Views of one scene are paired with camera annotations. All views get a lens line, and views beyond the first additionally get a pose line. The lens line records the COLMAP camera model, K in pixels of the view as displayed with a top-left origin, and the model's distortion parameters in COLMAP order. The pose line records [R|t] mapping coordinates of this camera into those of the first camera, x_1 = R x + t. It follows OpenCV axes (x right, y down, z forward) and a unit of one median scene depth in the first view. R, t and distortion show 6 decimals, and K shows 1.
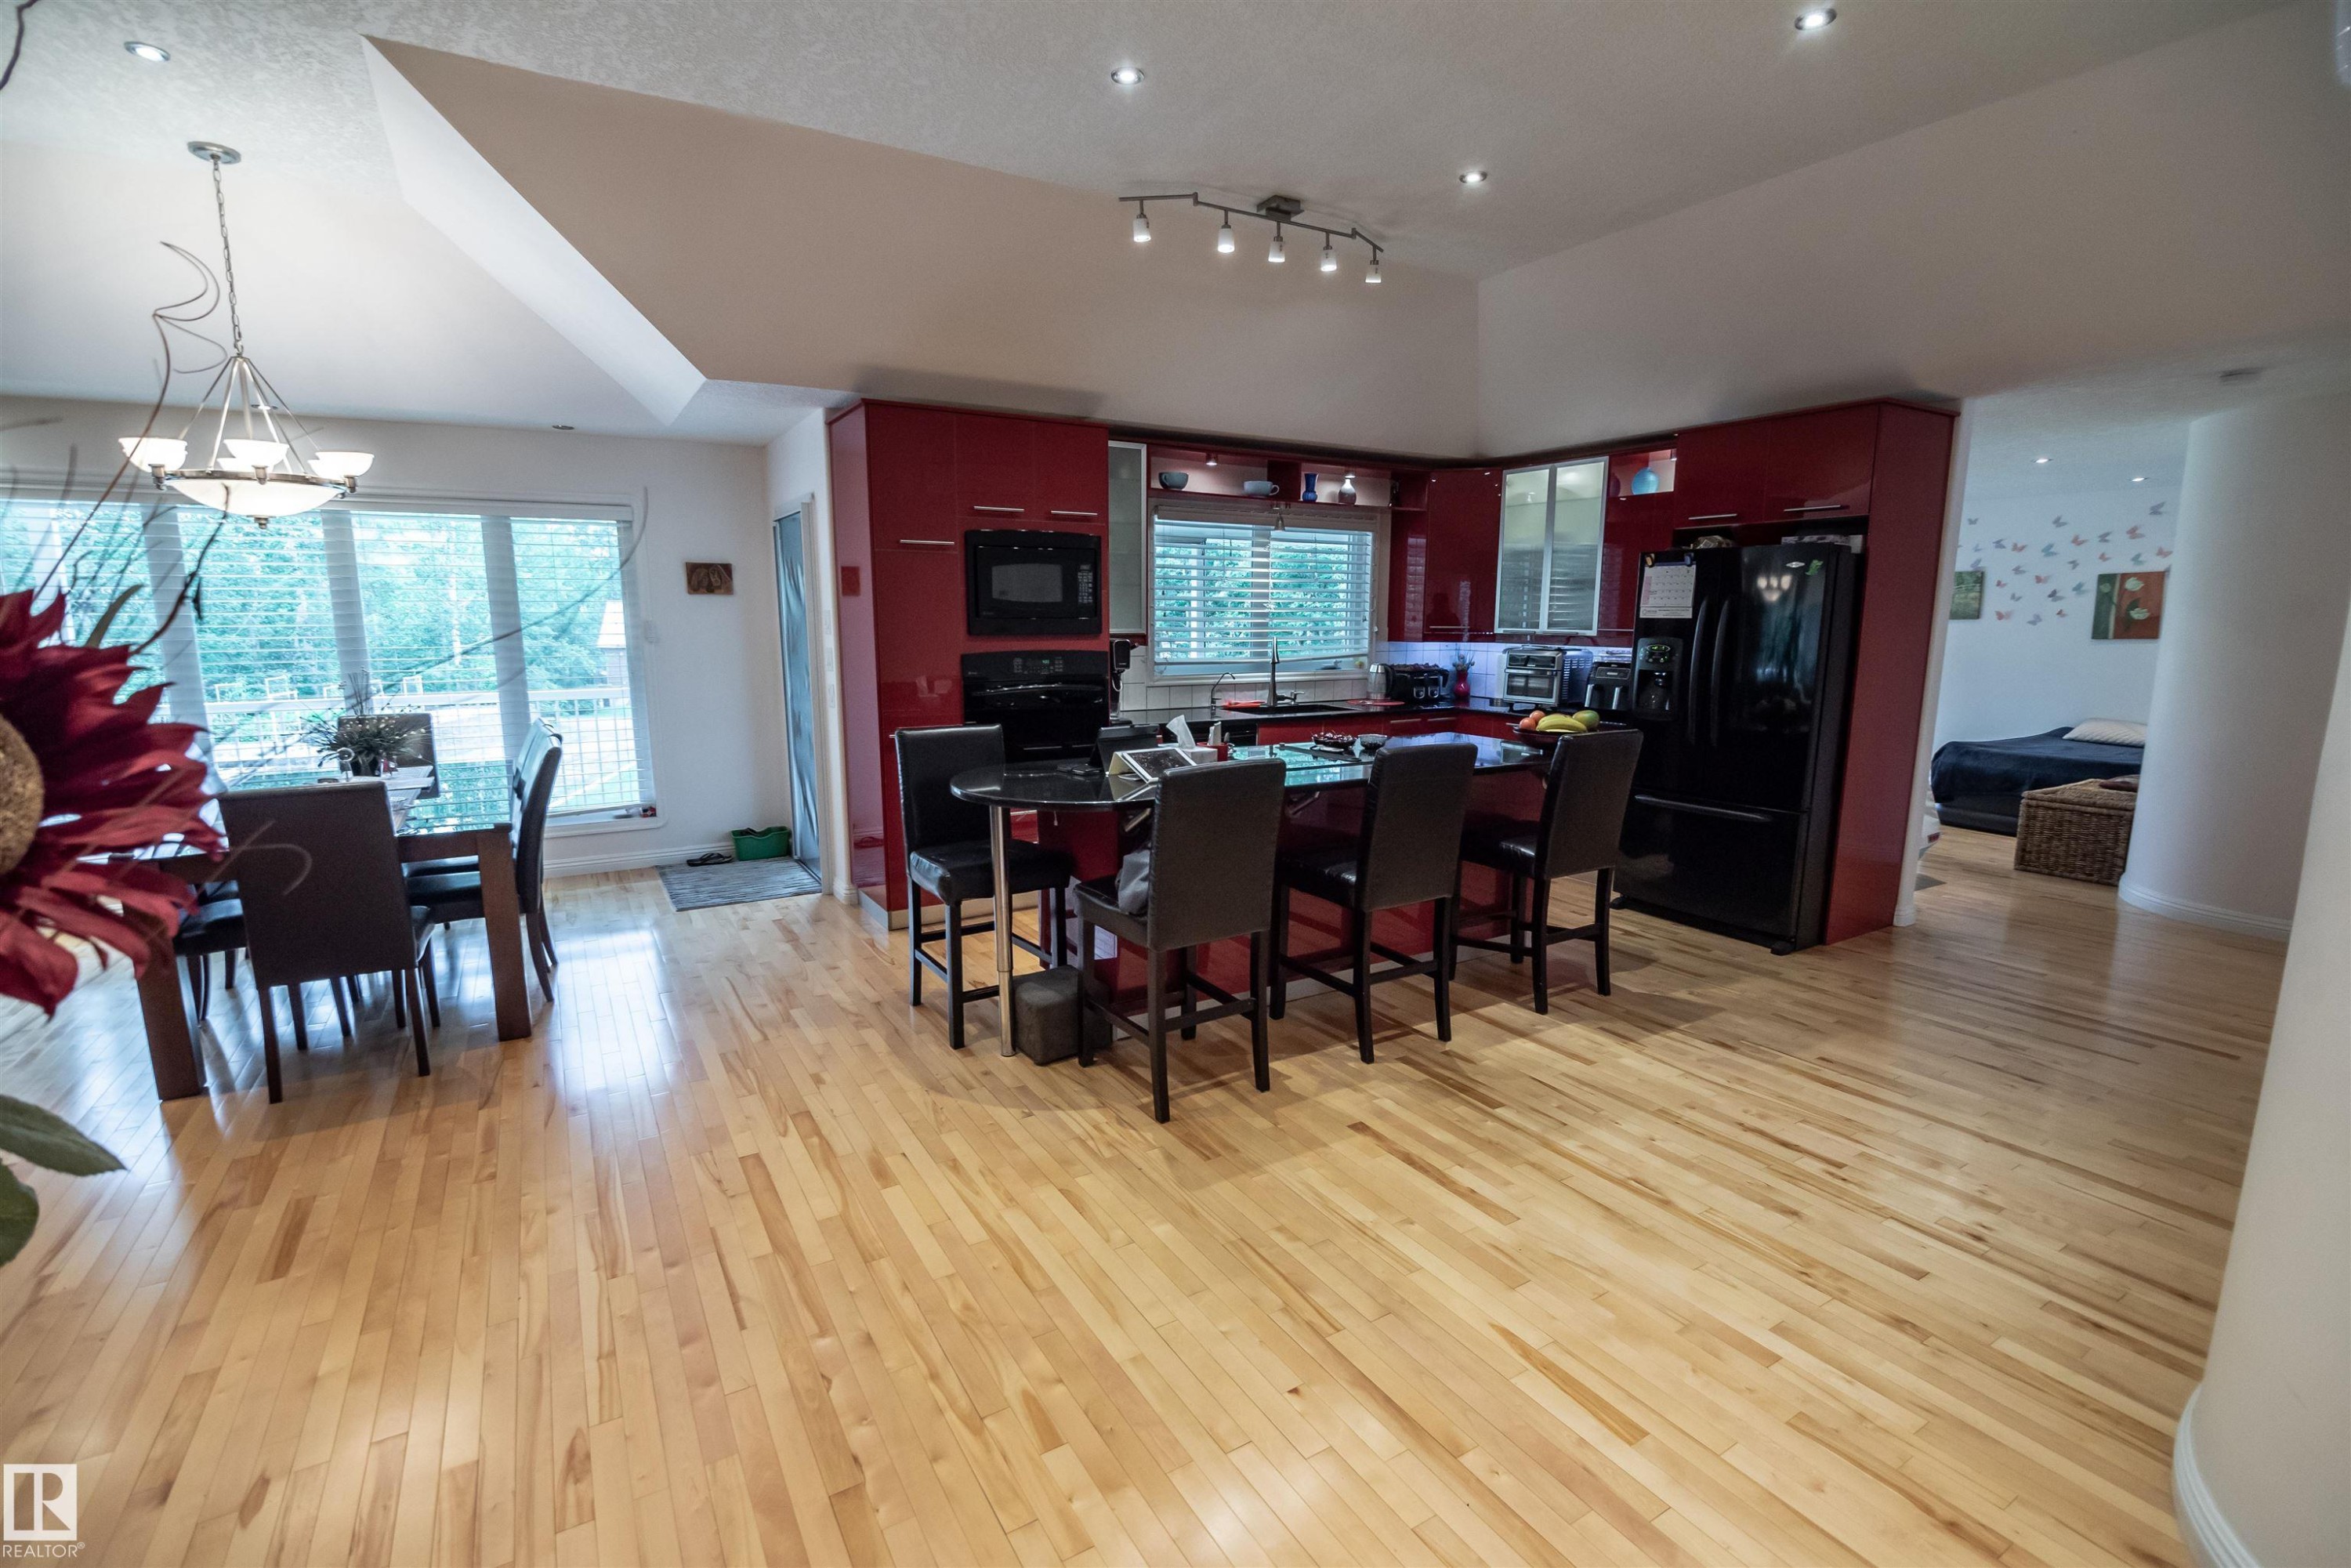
lens RADIAL K [[1058.7, 0, 1171.2], [0, 1058.7, 796.8], [0, 0, 1]] dist [-0.017286, -0.000375]
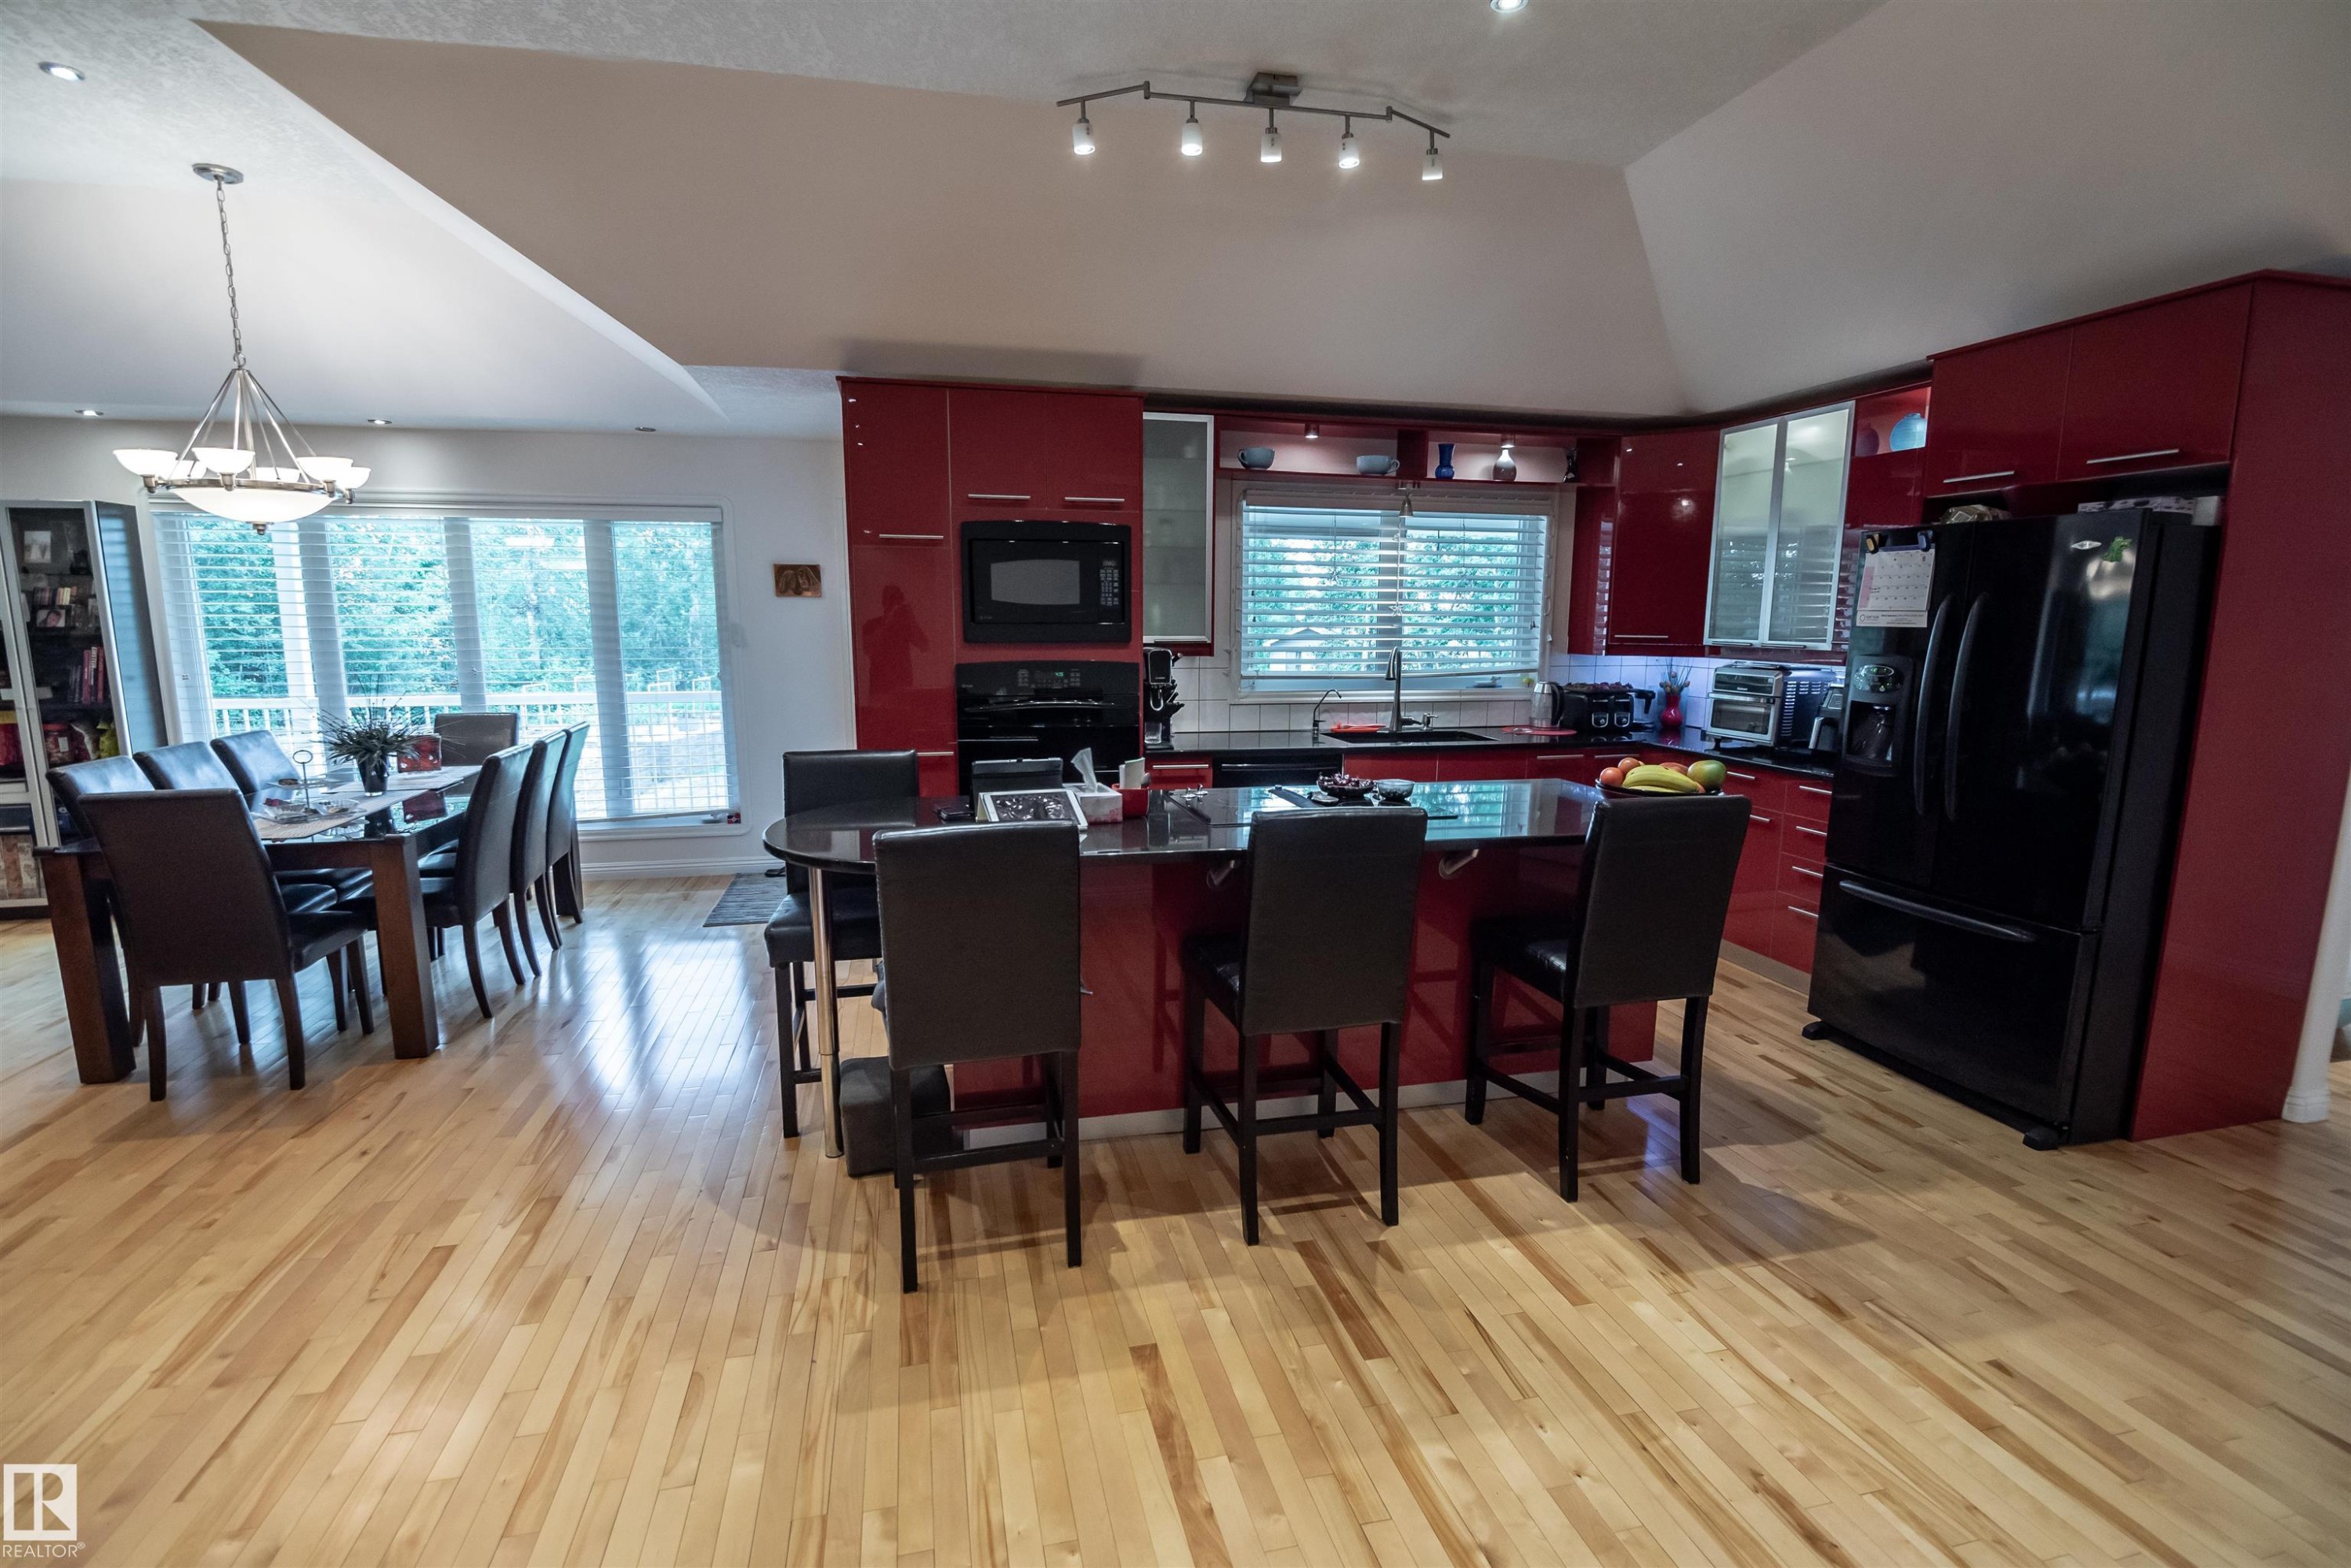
lens RADIAL K [[1091.9, 0, 1168.4], [0, 1091.9, 796.0], [0, 0, 1]] dist [-0.017175, -0.000637]
pose [[0.952642, 0.051402, -0.299718, 0.239915], [-0.053766, 0.998553, 0.000358, -0.035231], [0.299303, 0.015773, 0.954028, 0.191386]]
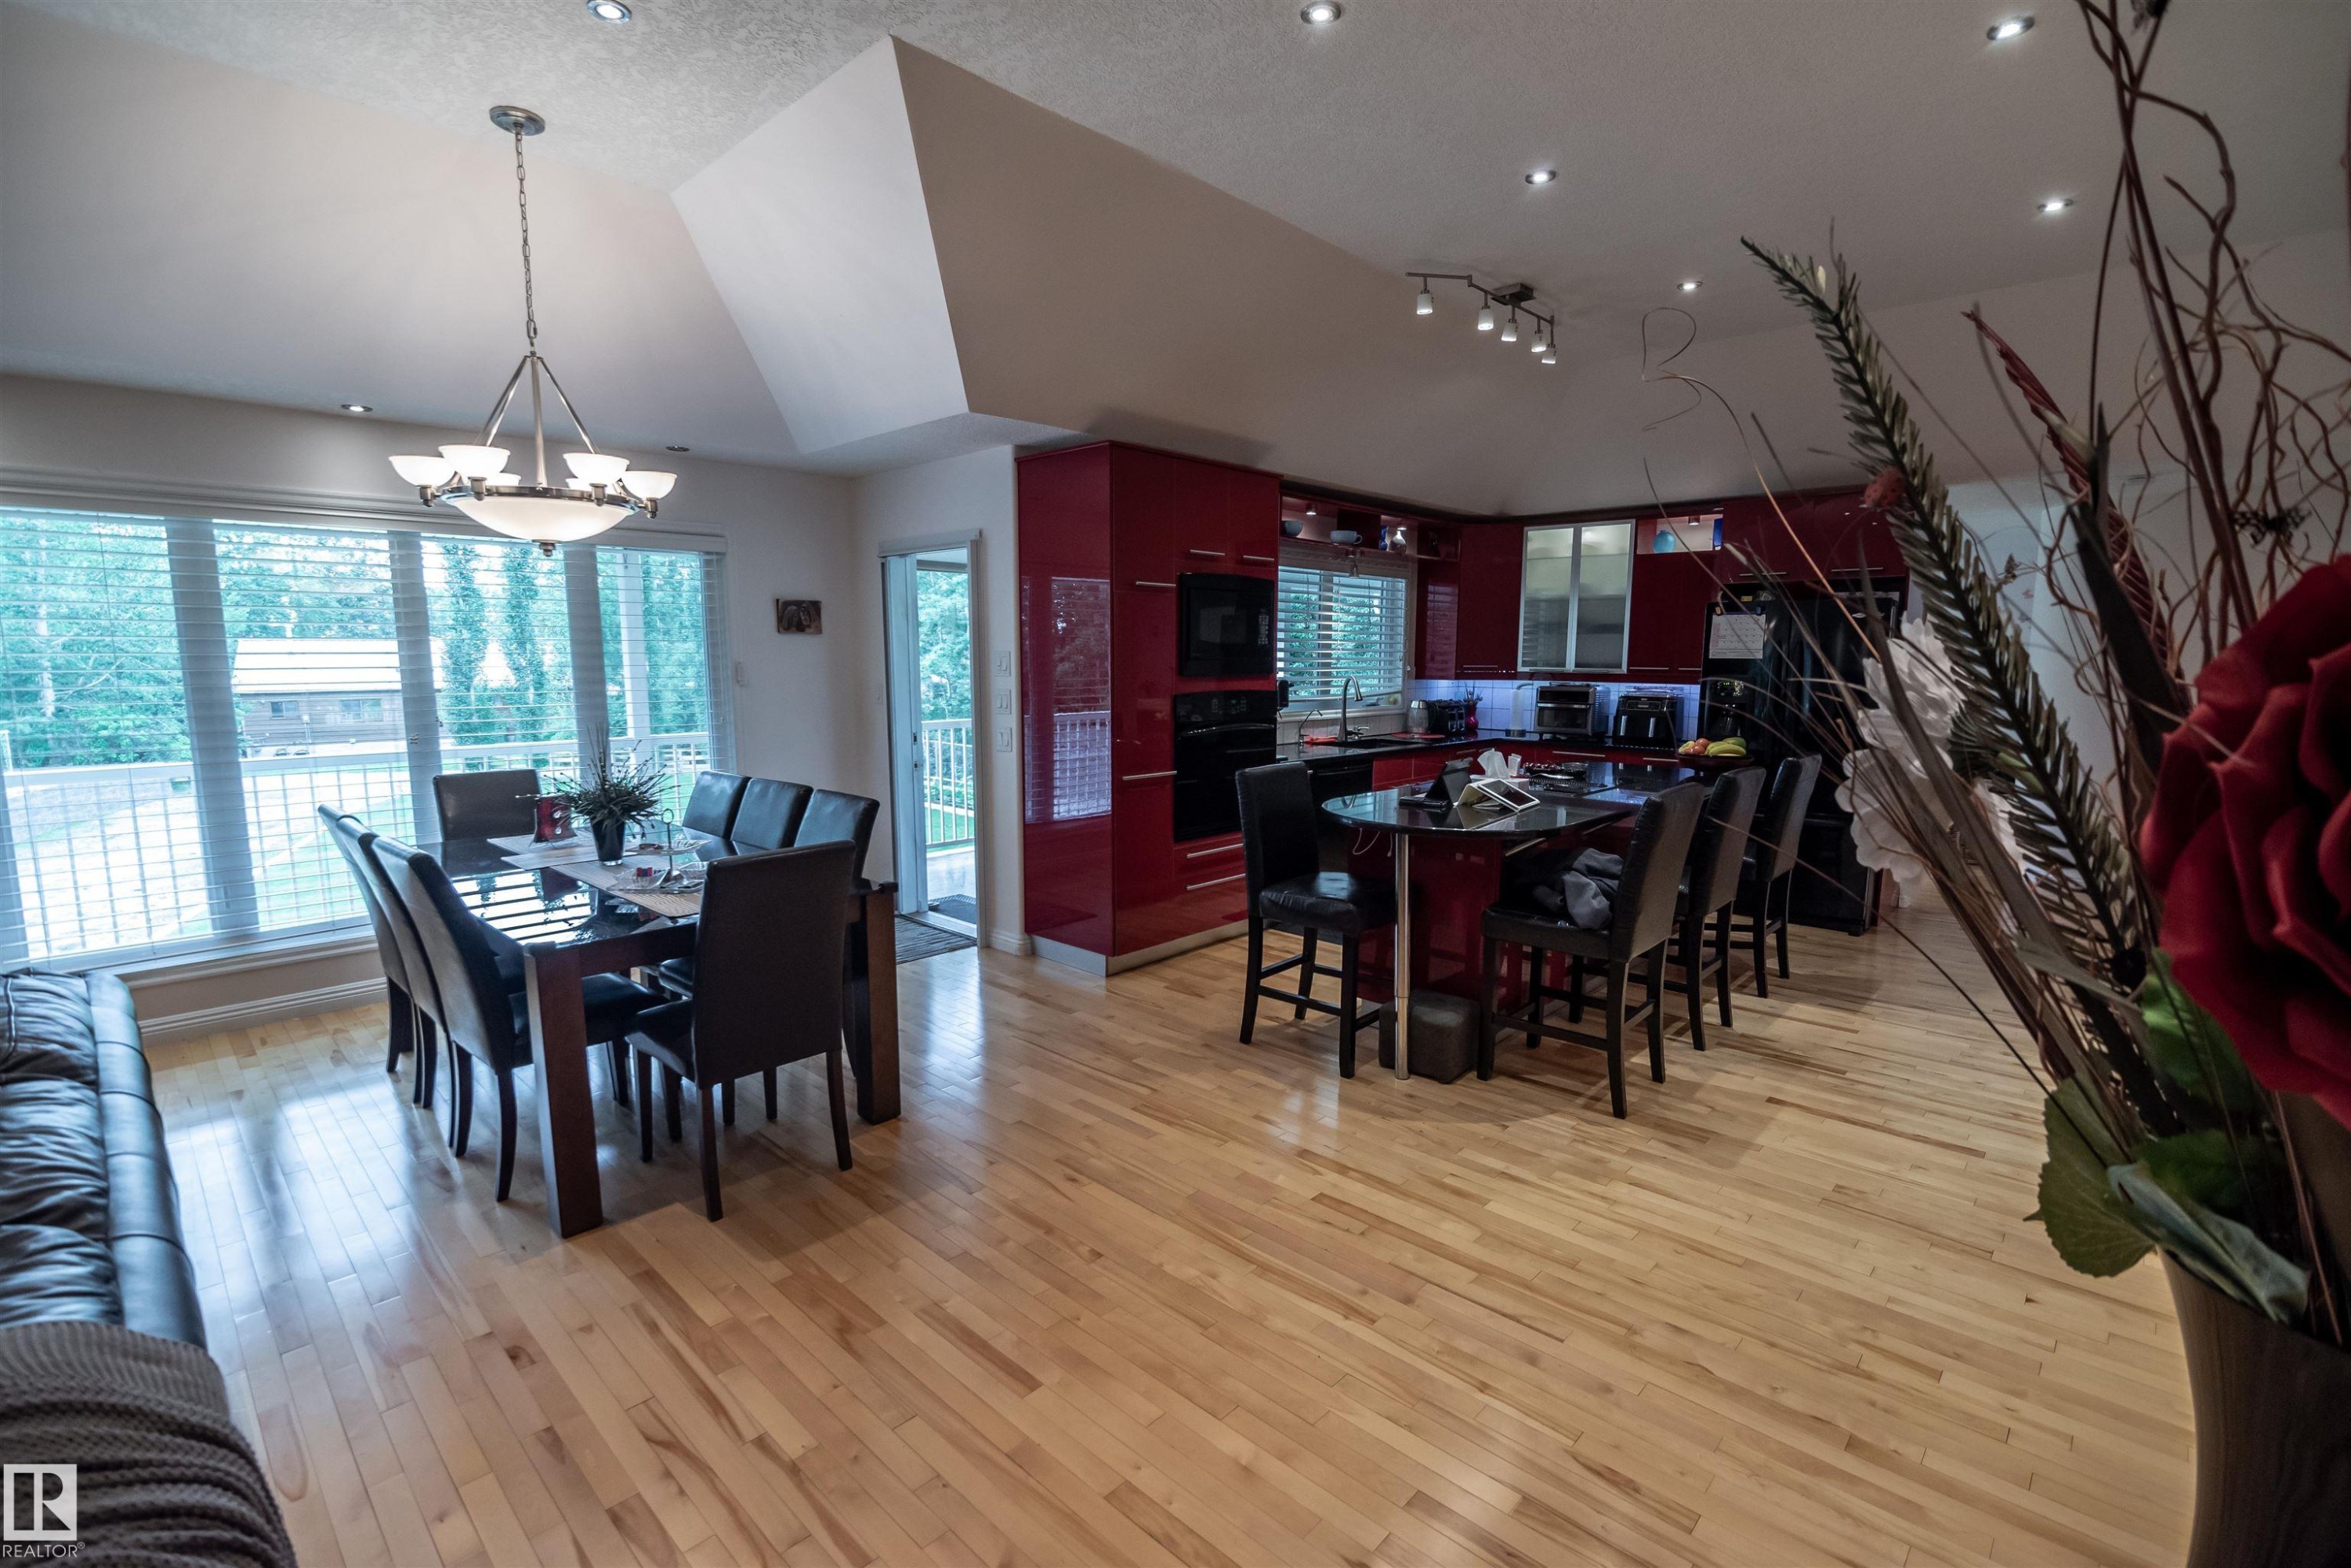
lens RADIAL K [[1058.7, 0, 1171.2], [0, 1058.7, 796.8], [0, 0, 1]] dist [-0.017286, -0.000375]
pose [[0.964653, -0.035329, 0.261145, -0.457495], [0.044489, 0.998582, -0.029247, -0.008528], [-0.259741, 0.039832, 0.964856, 0.032145]]
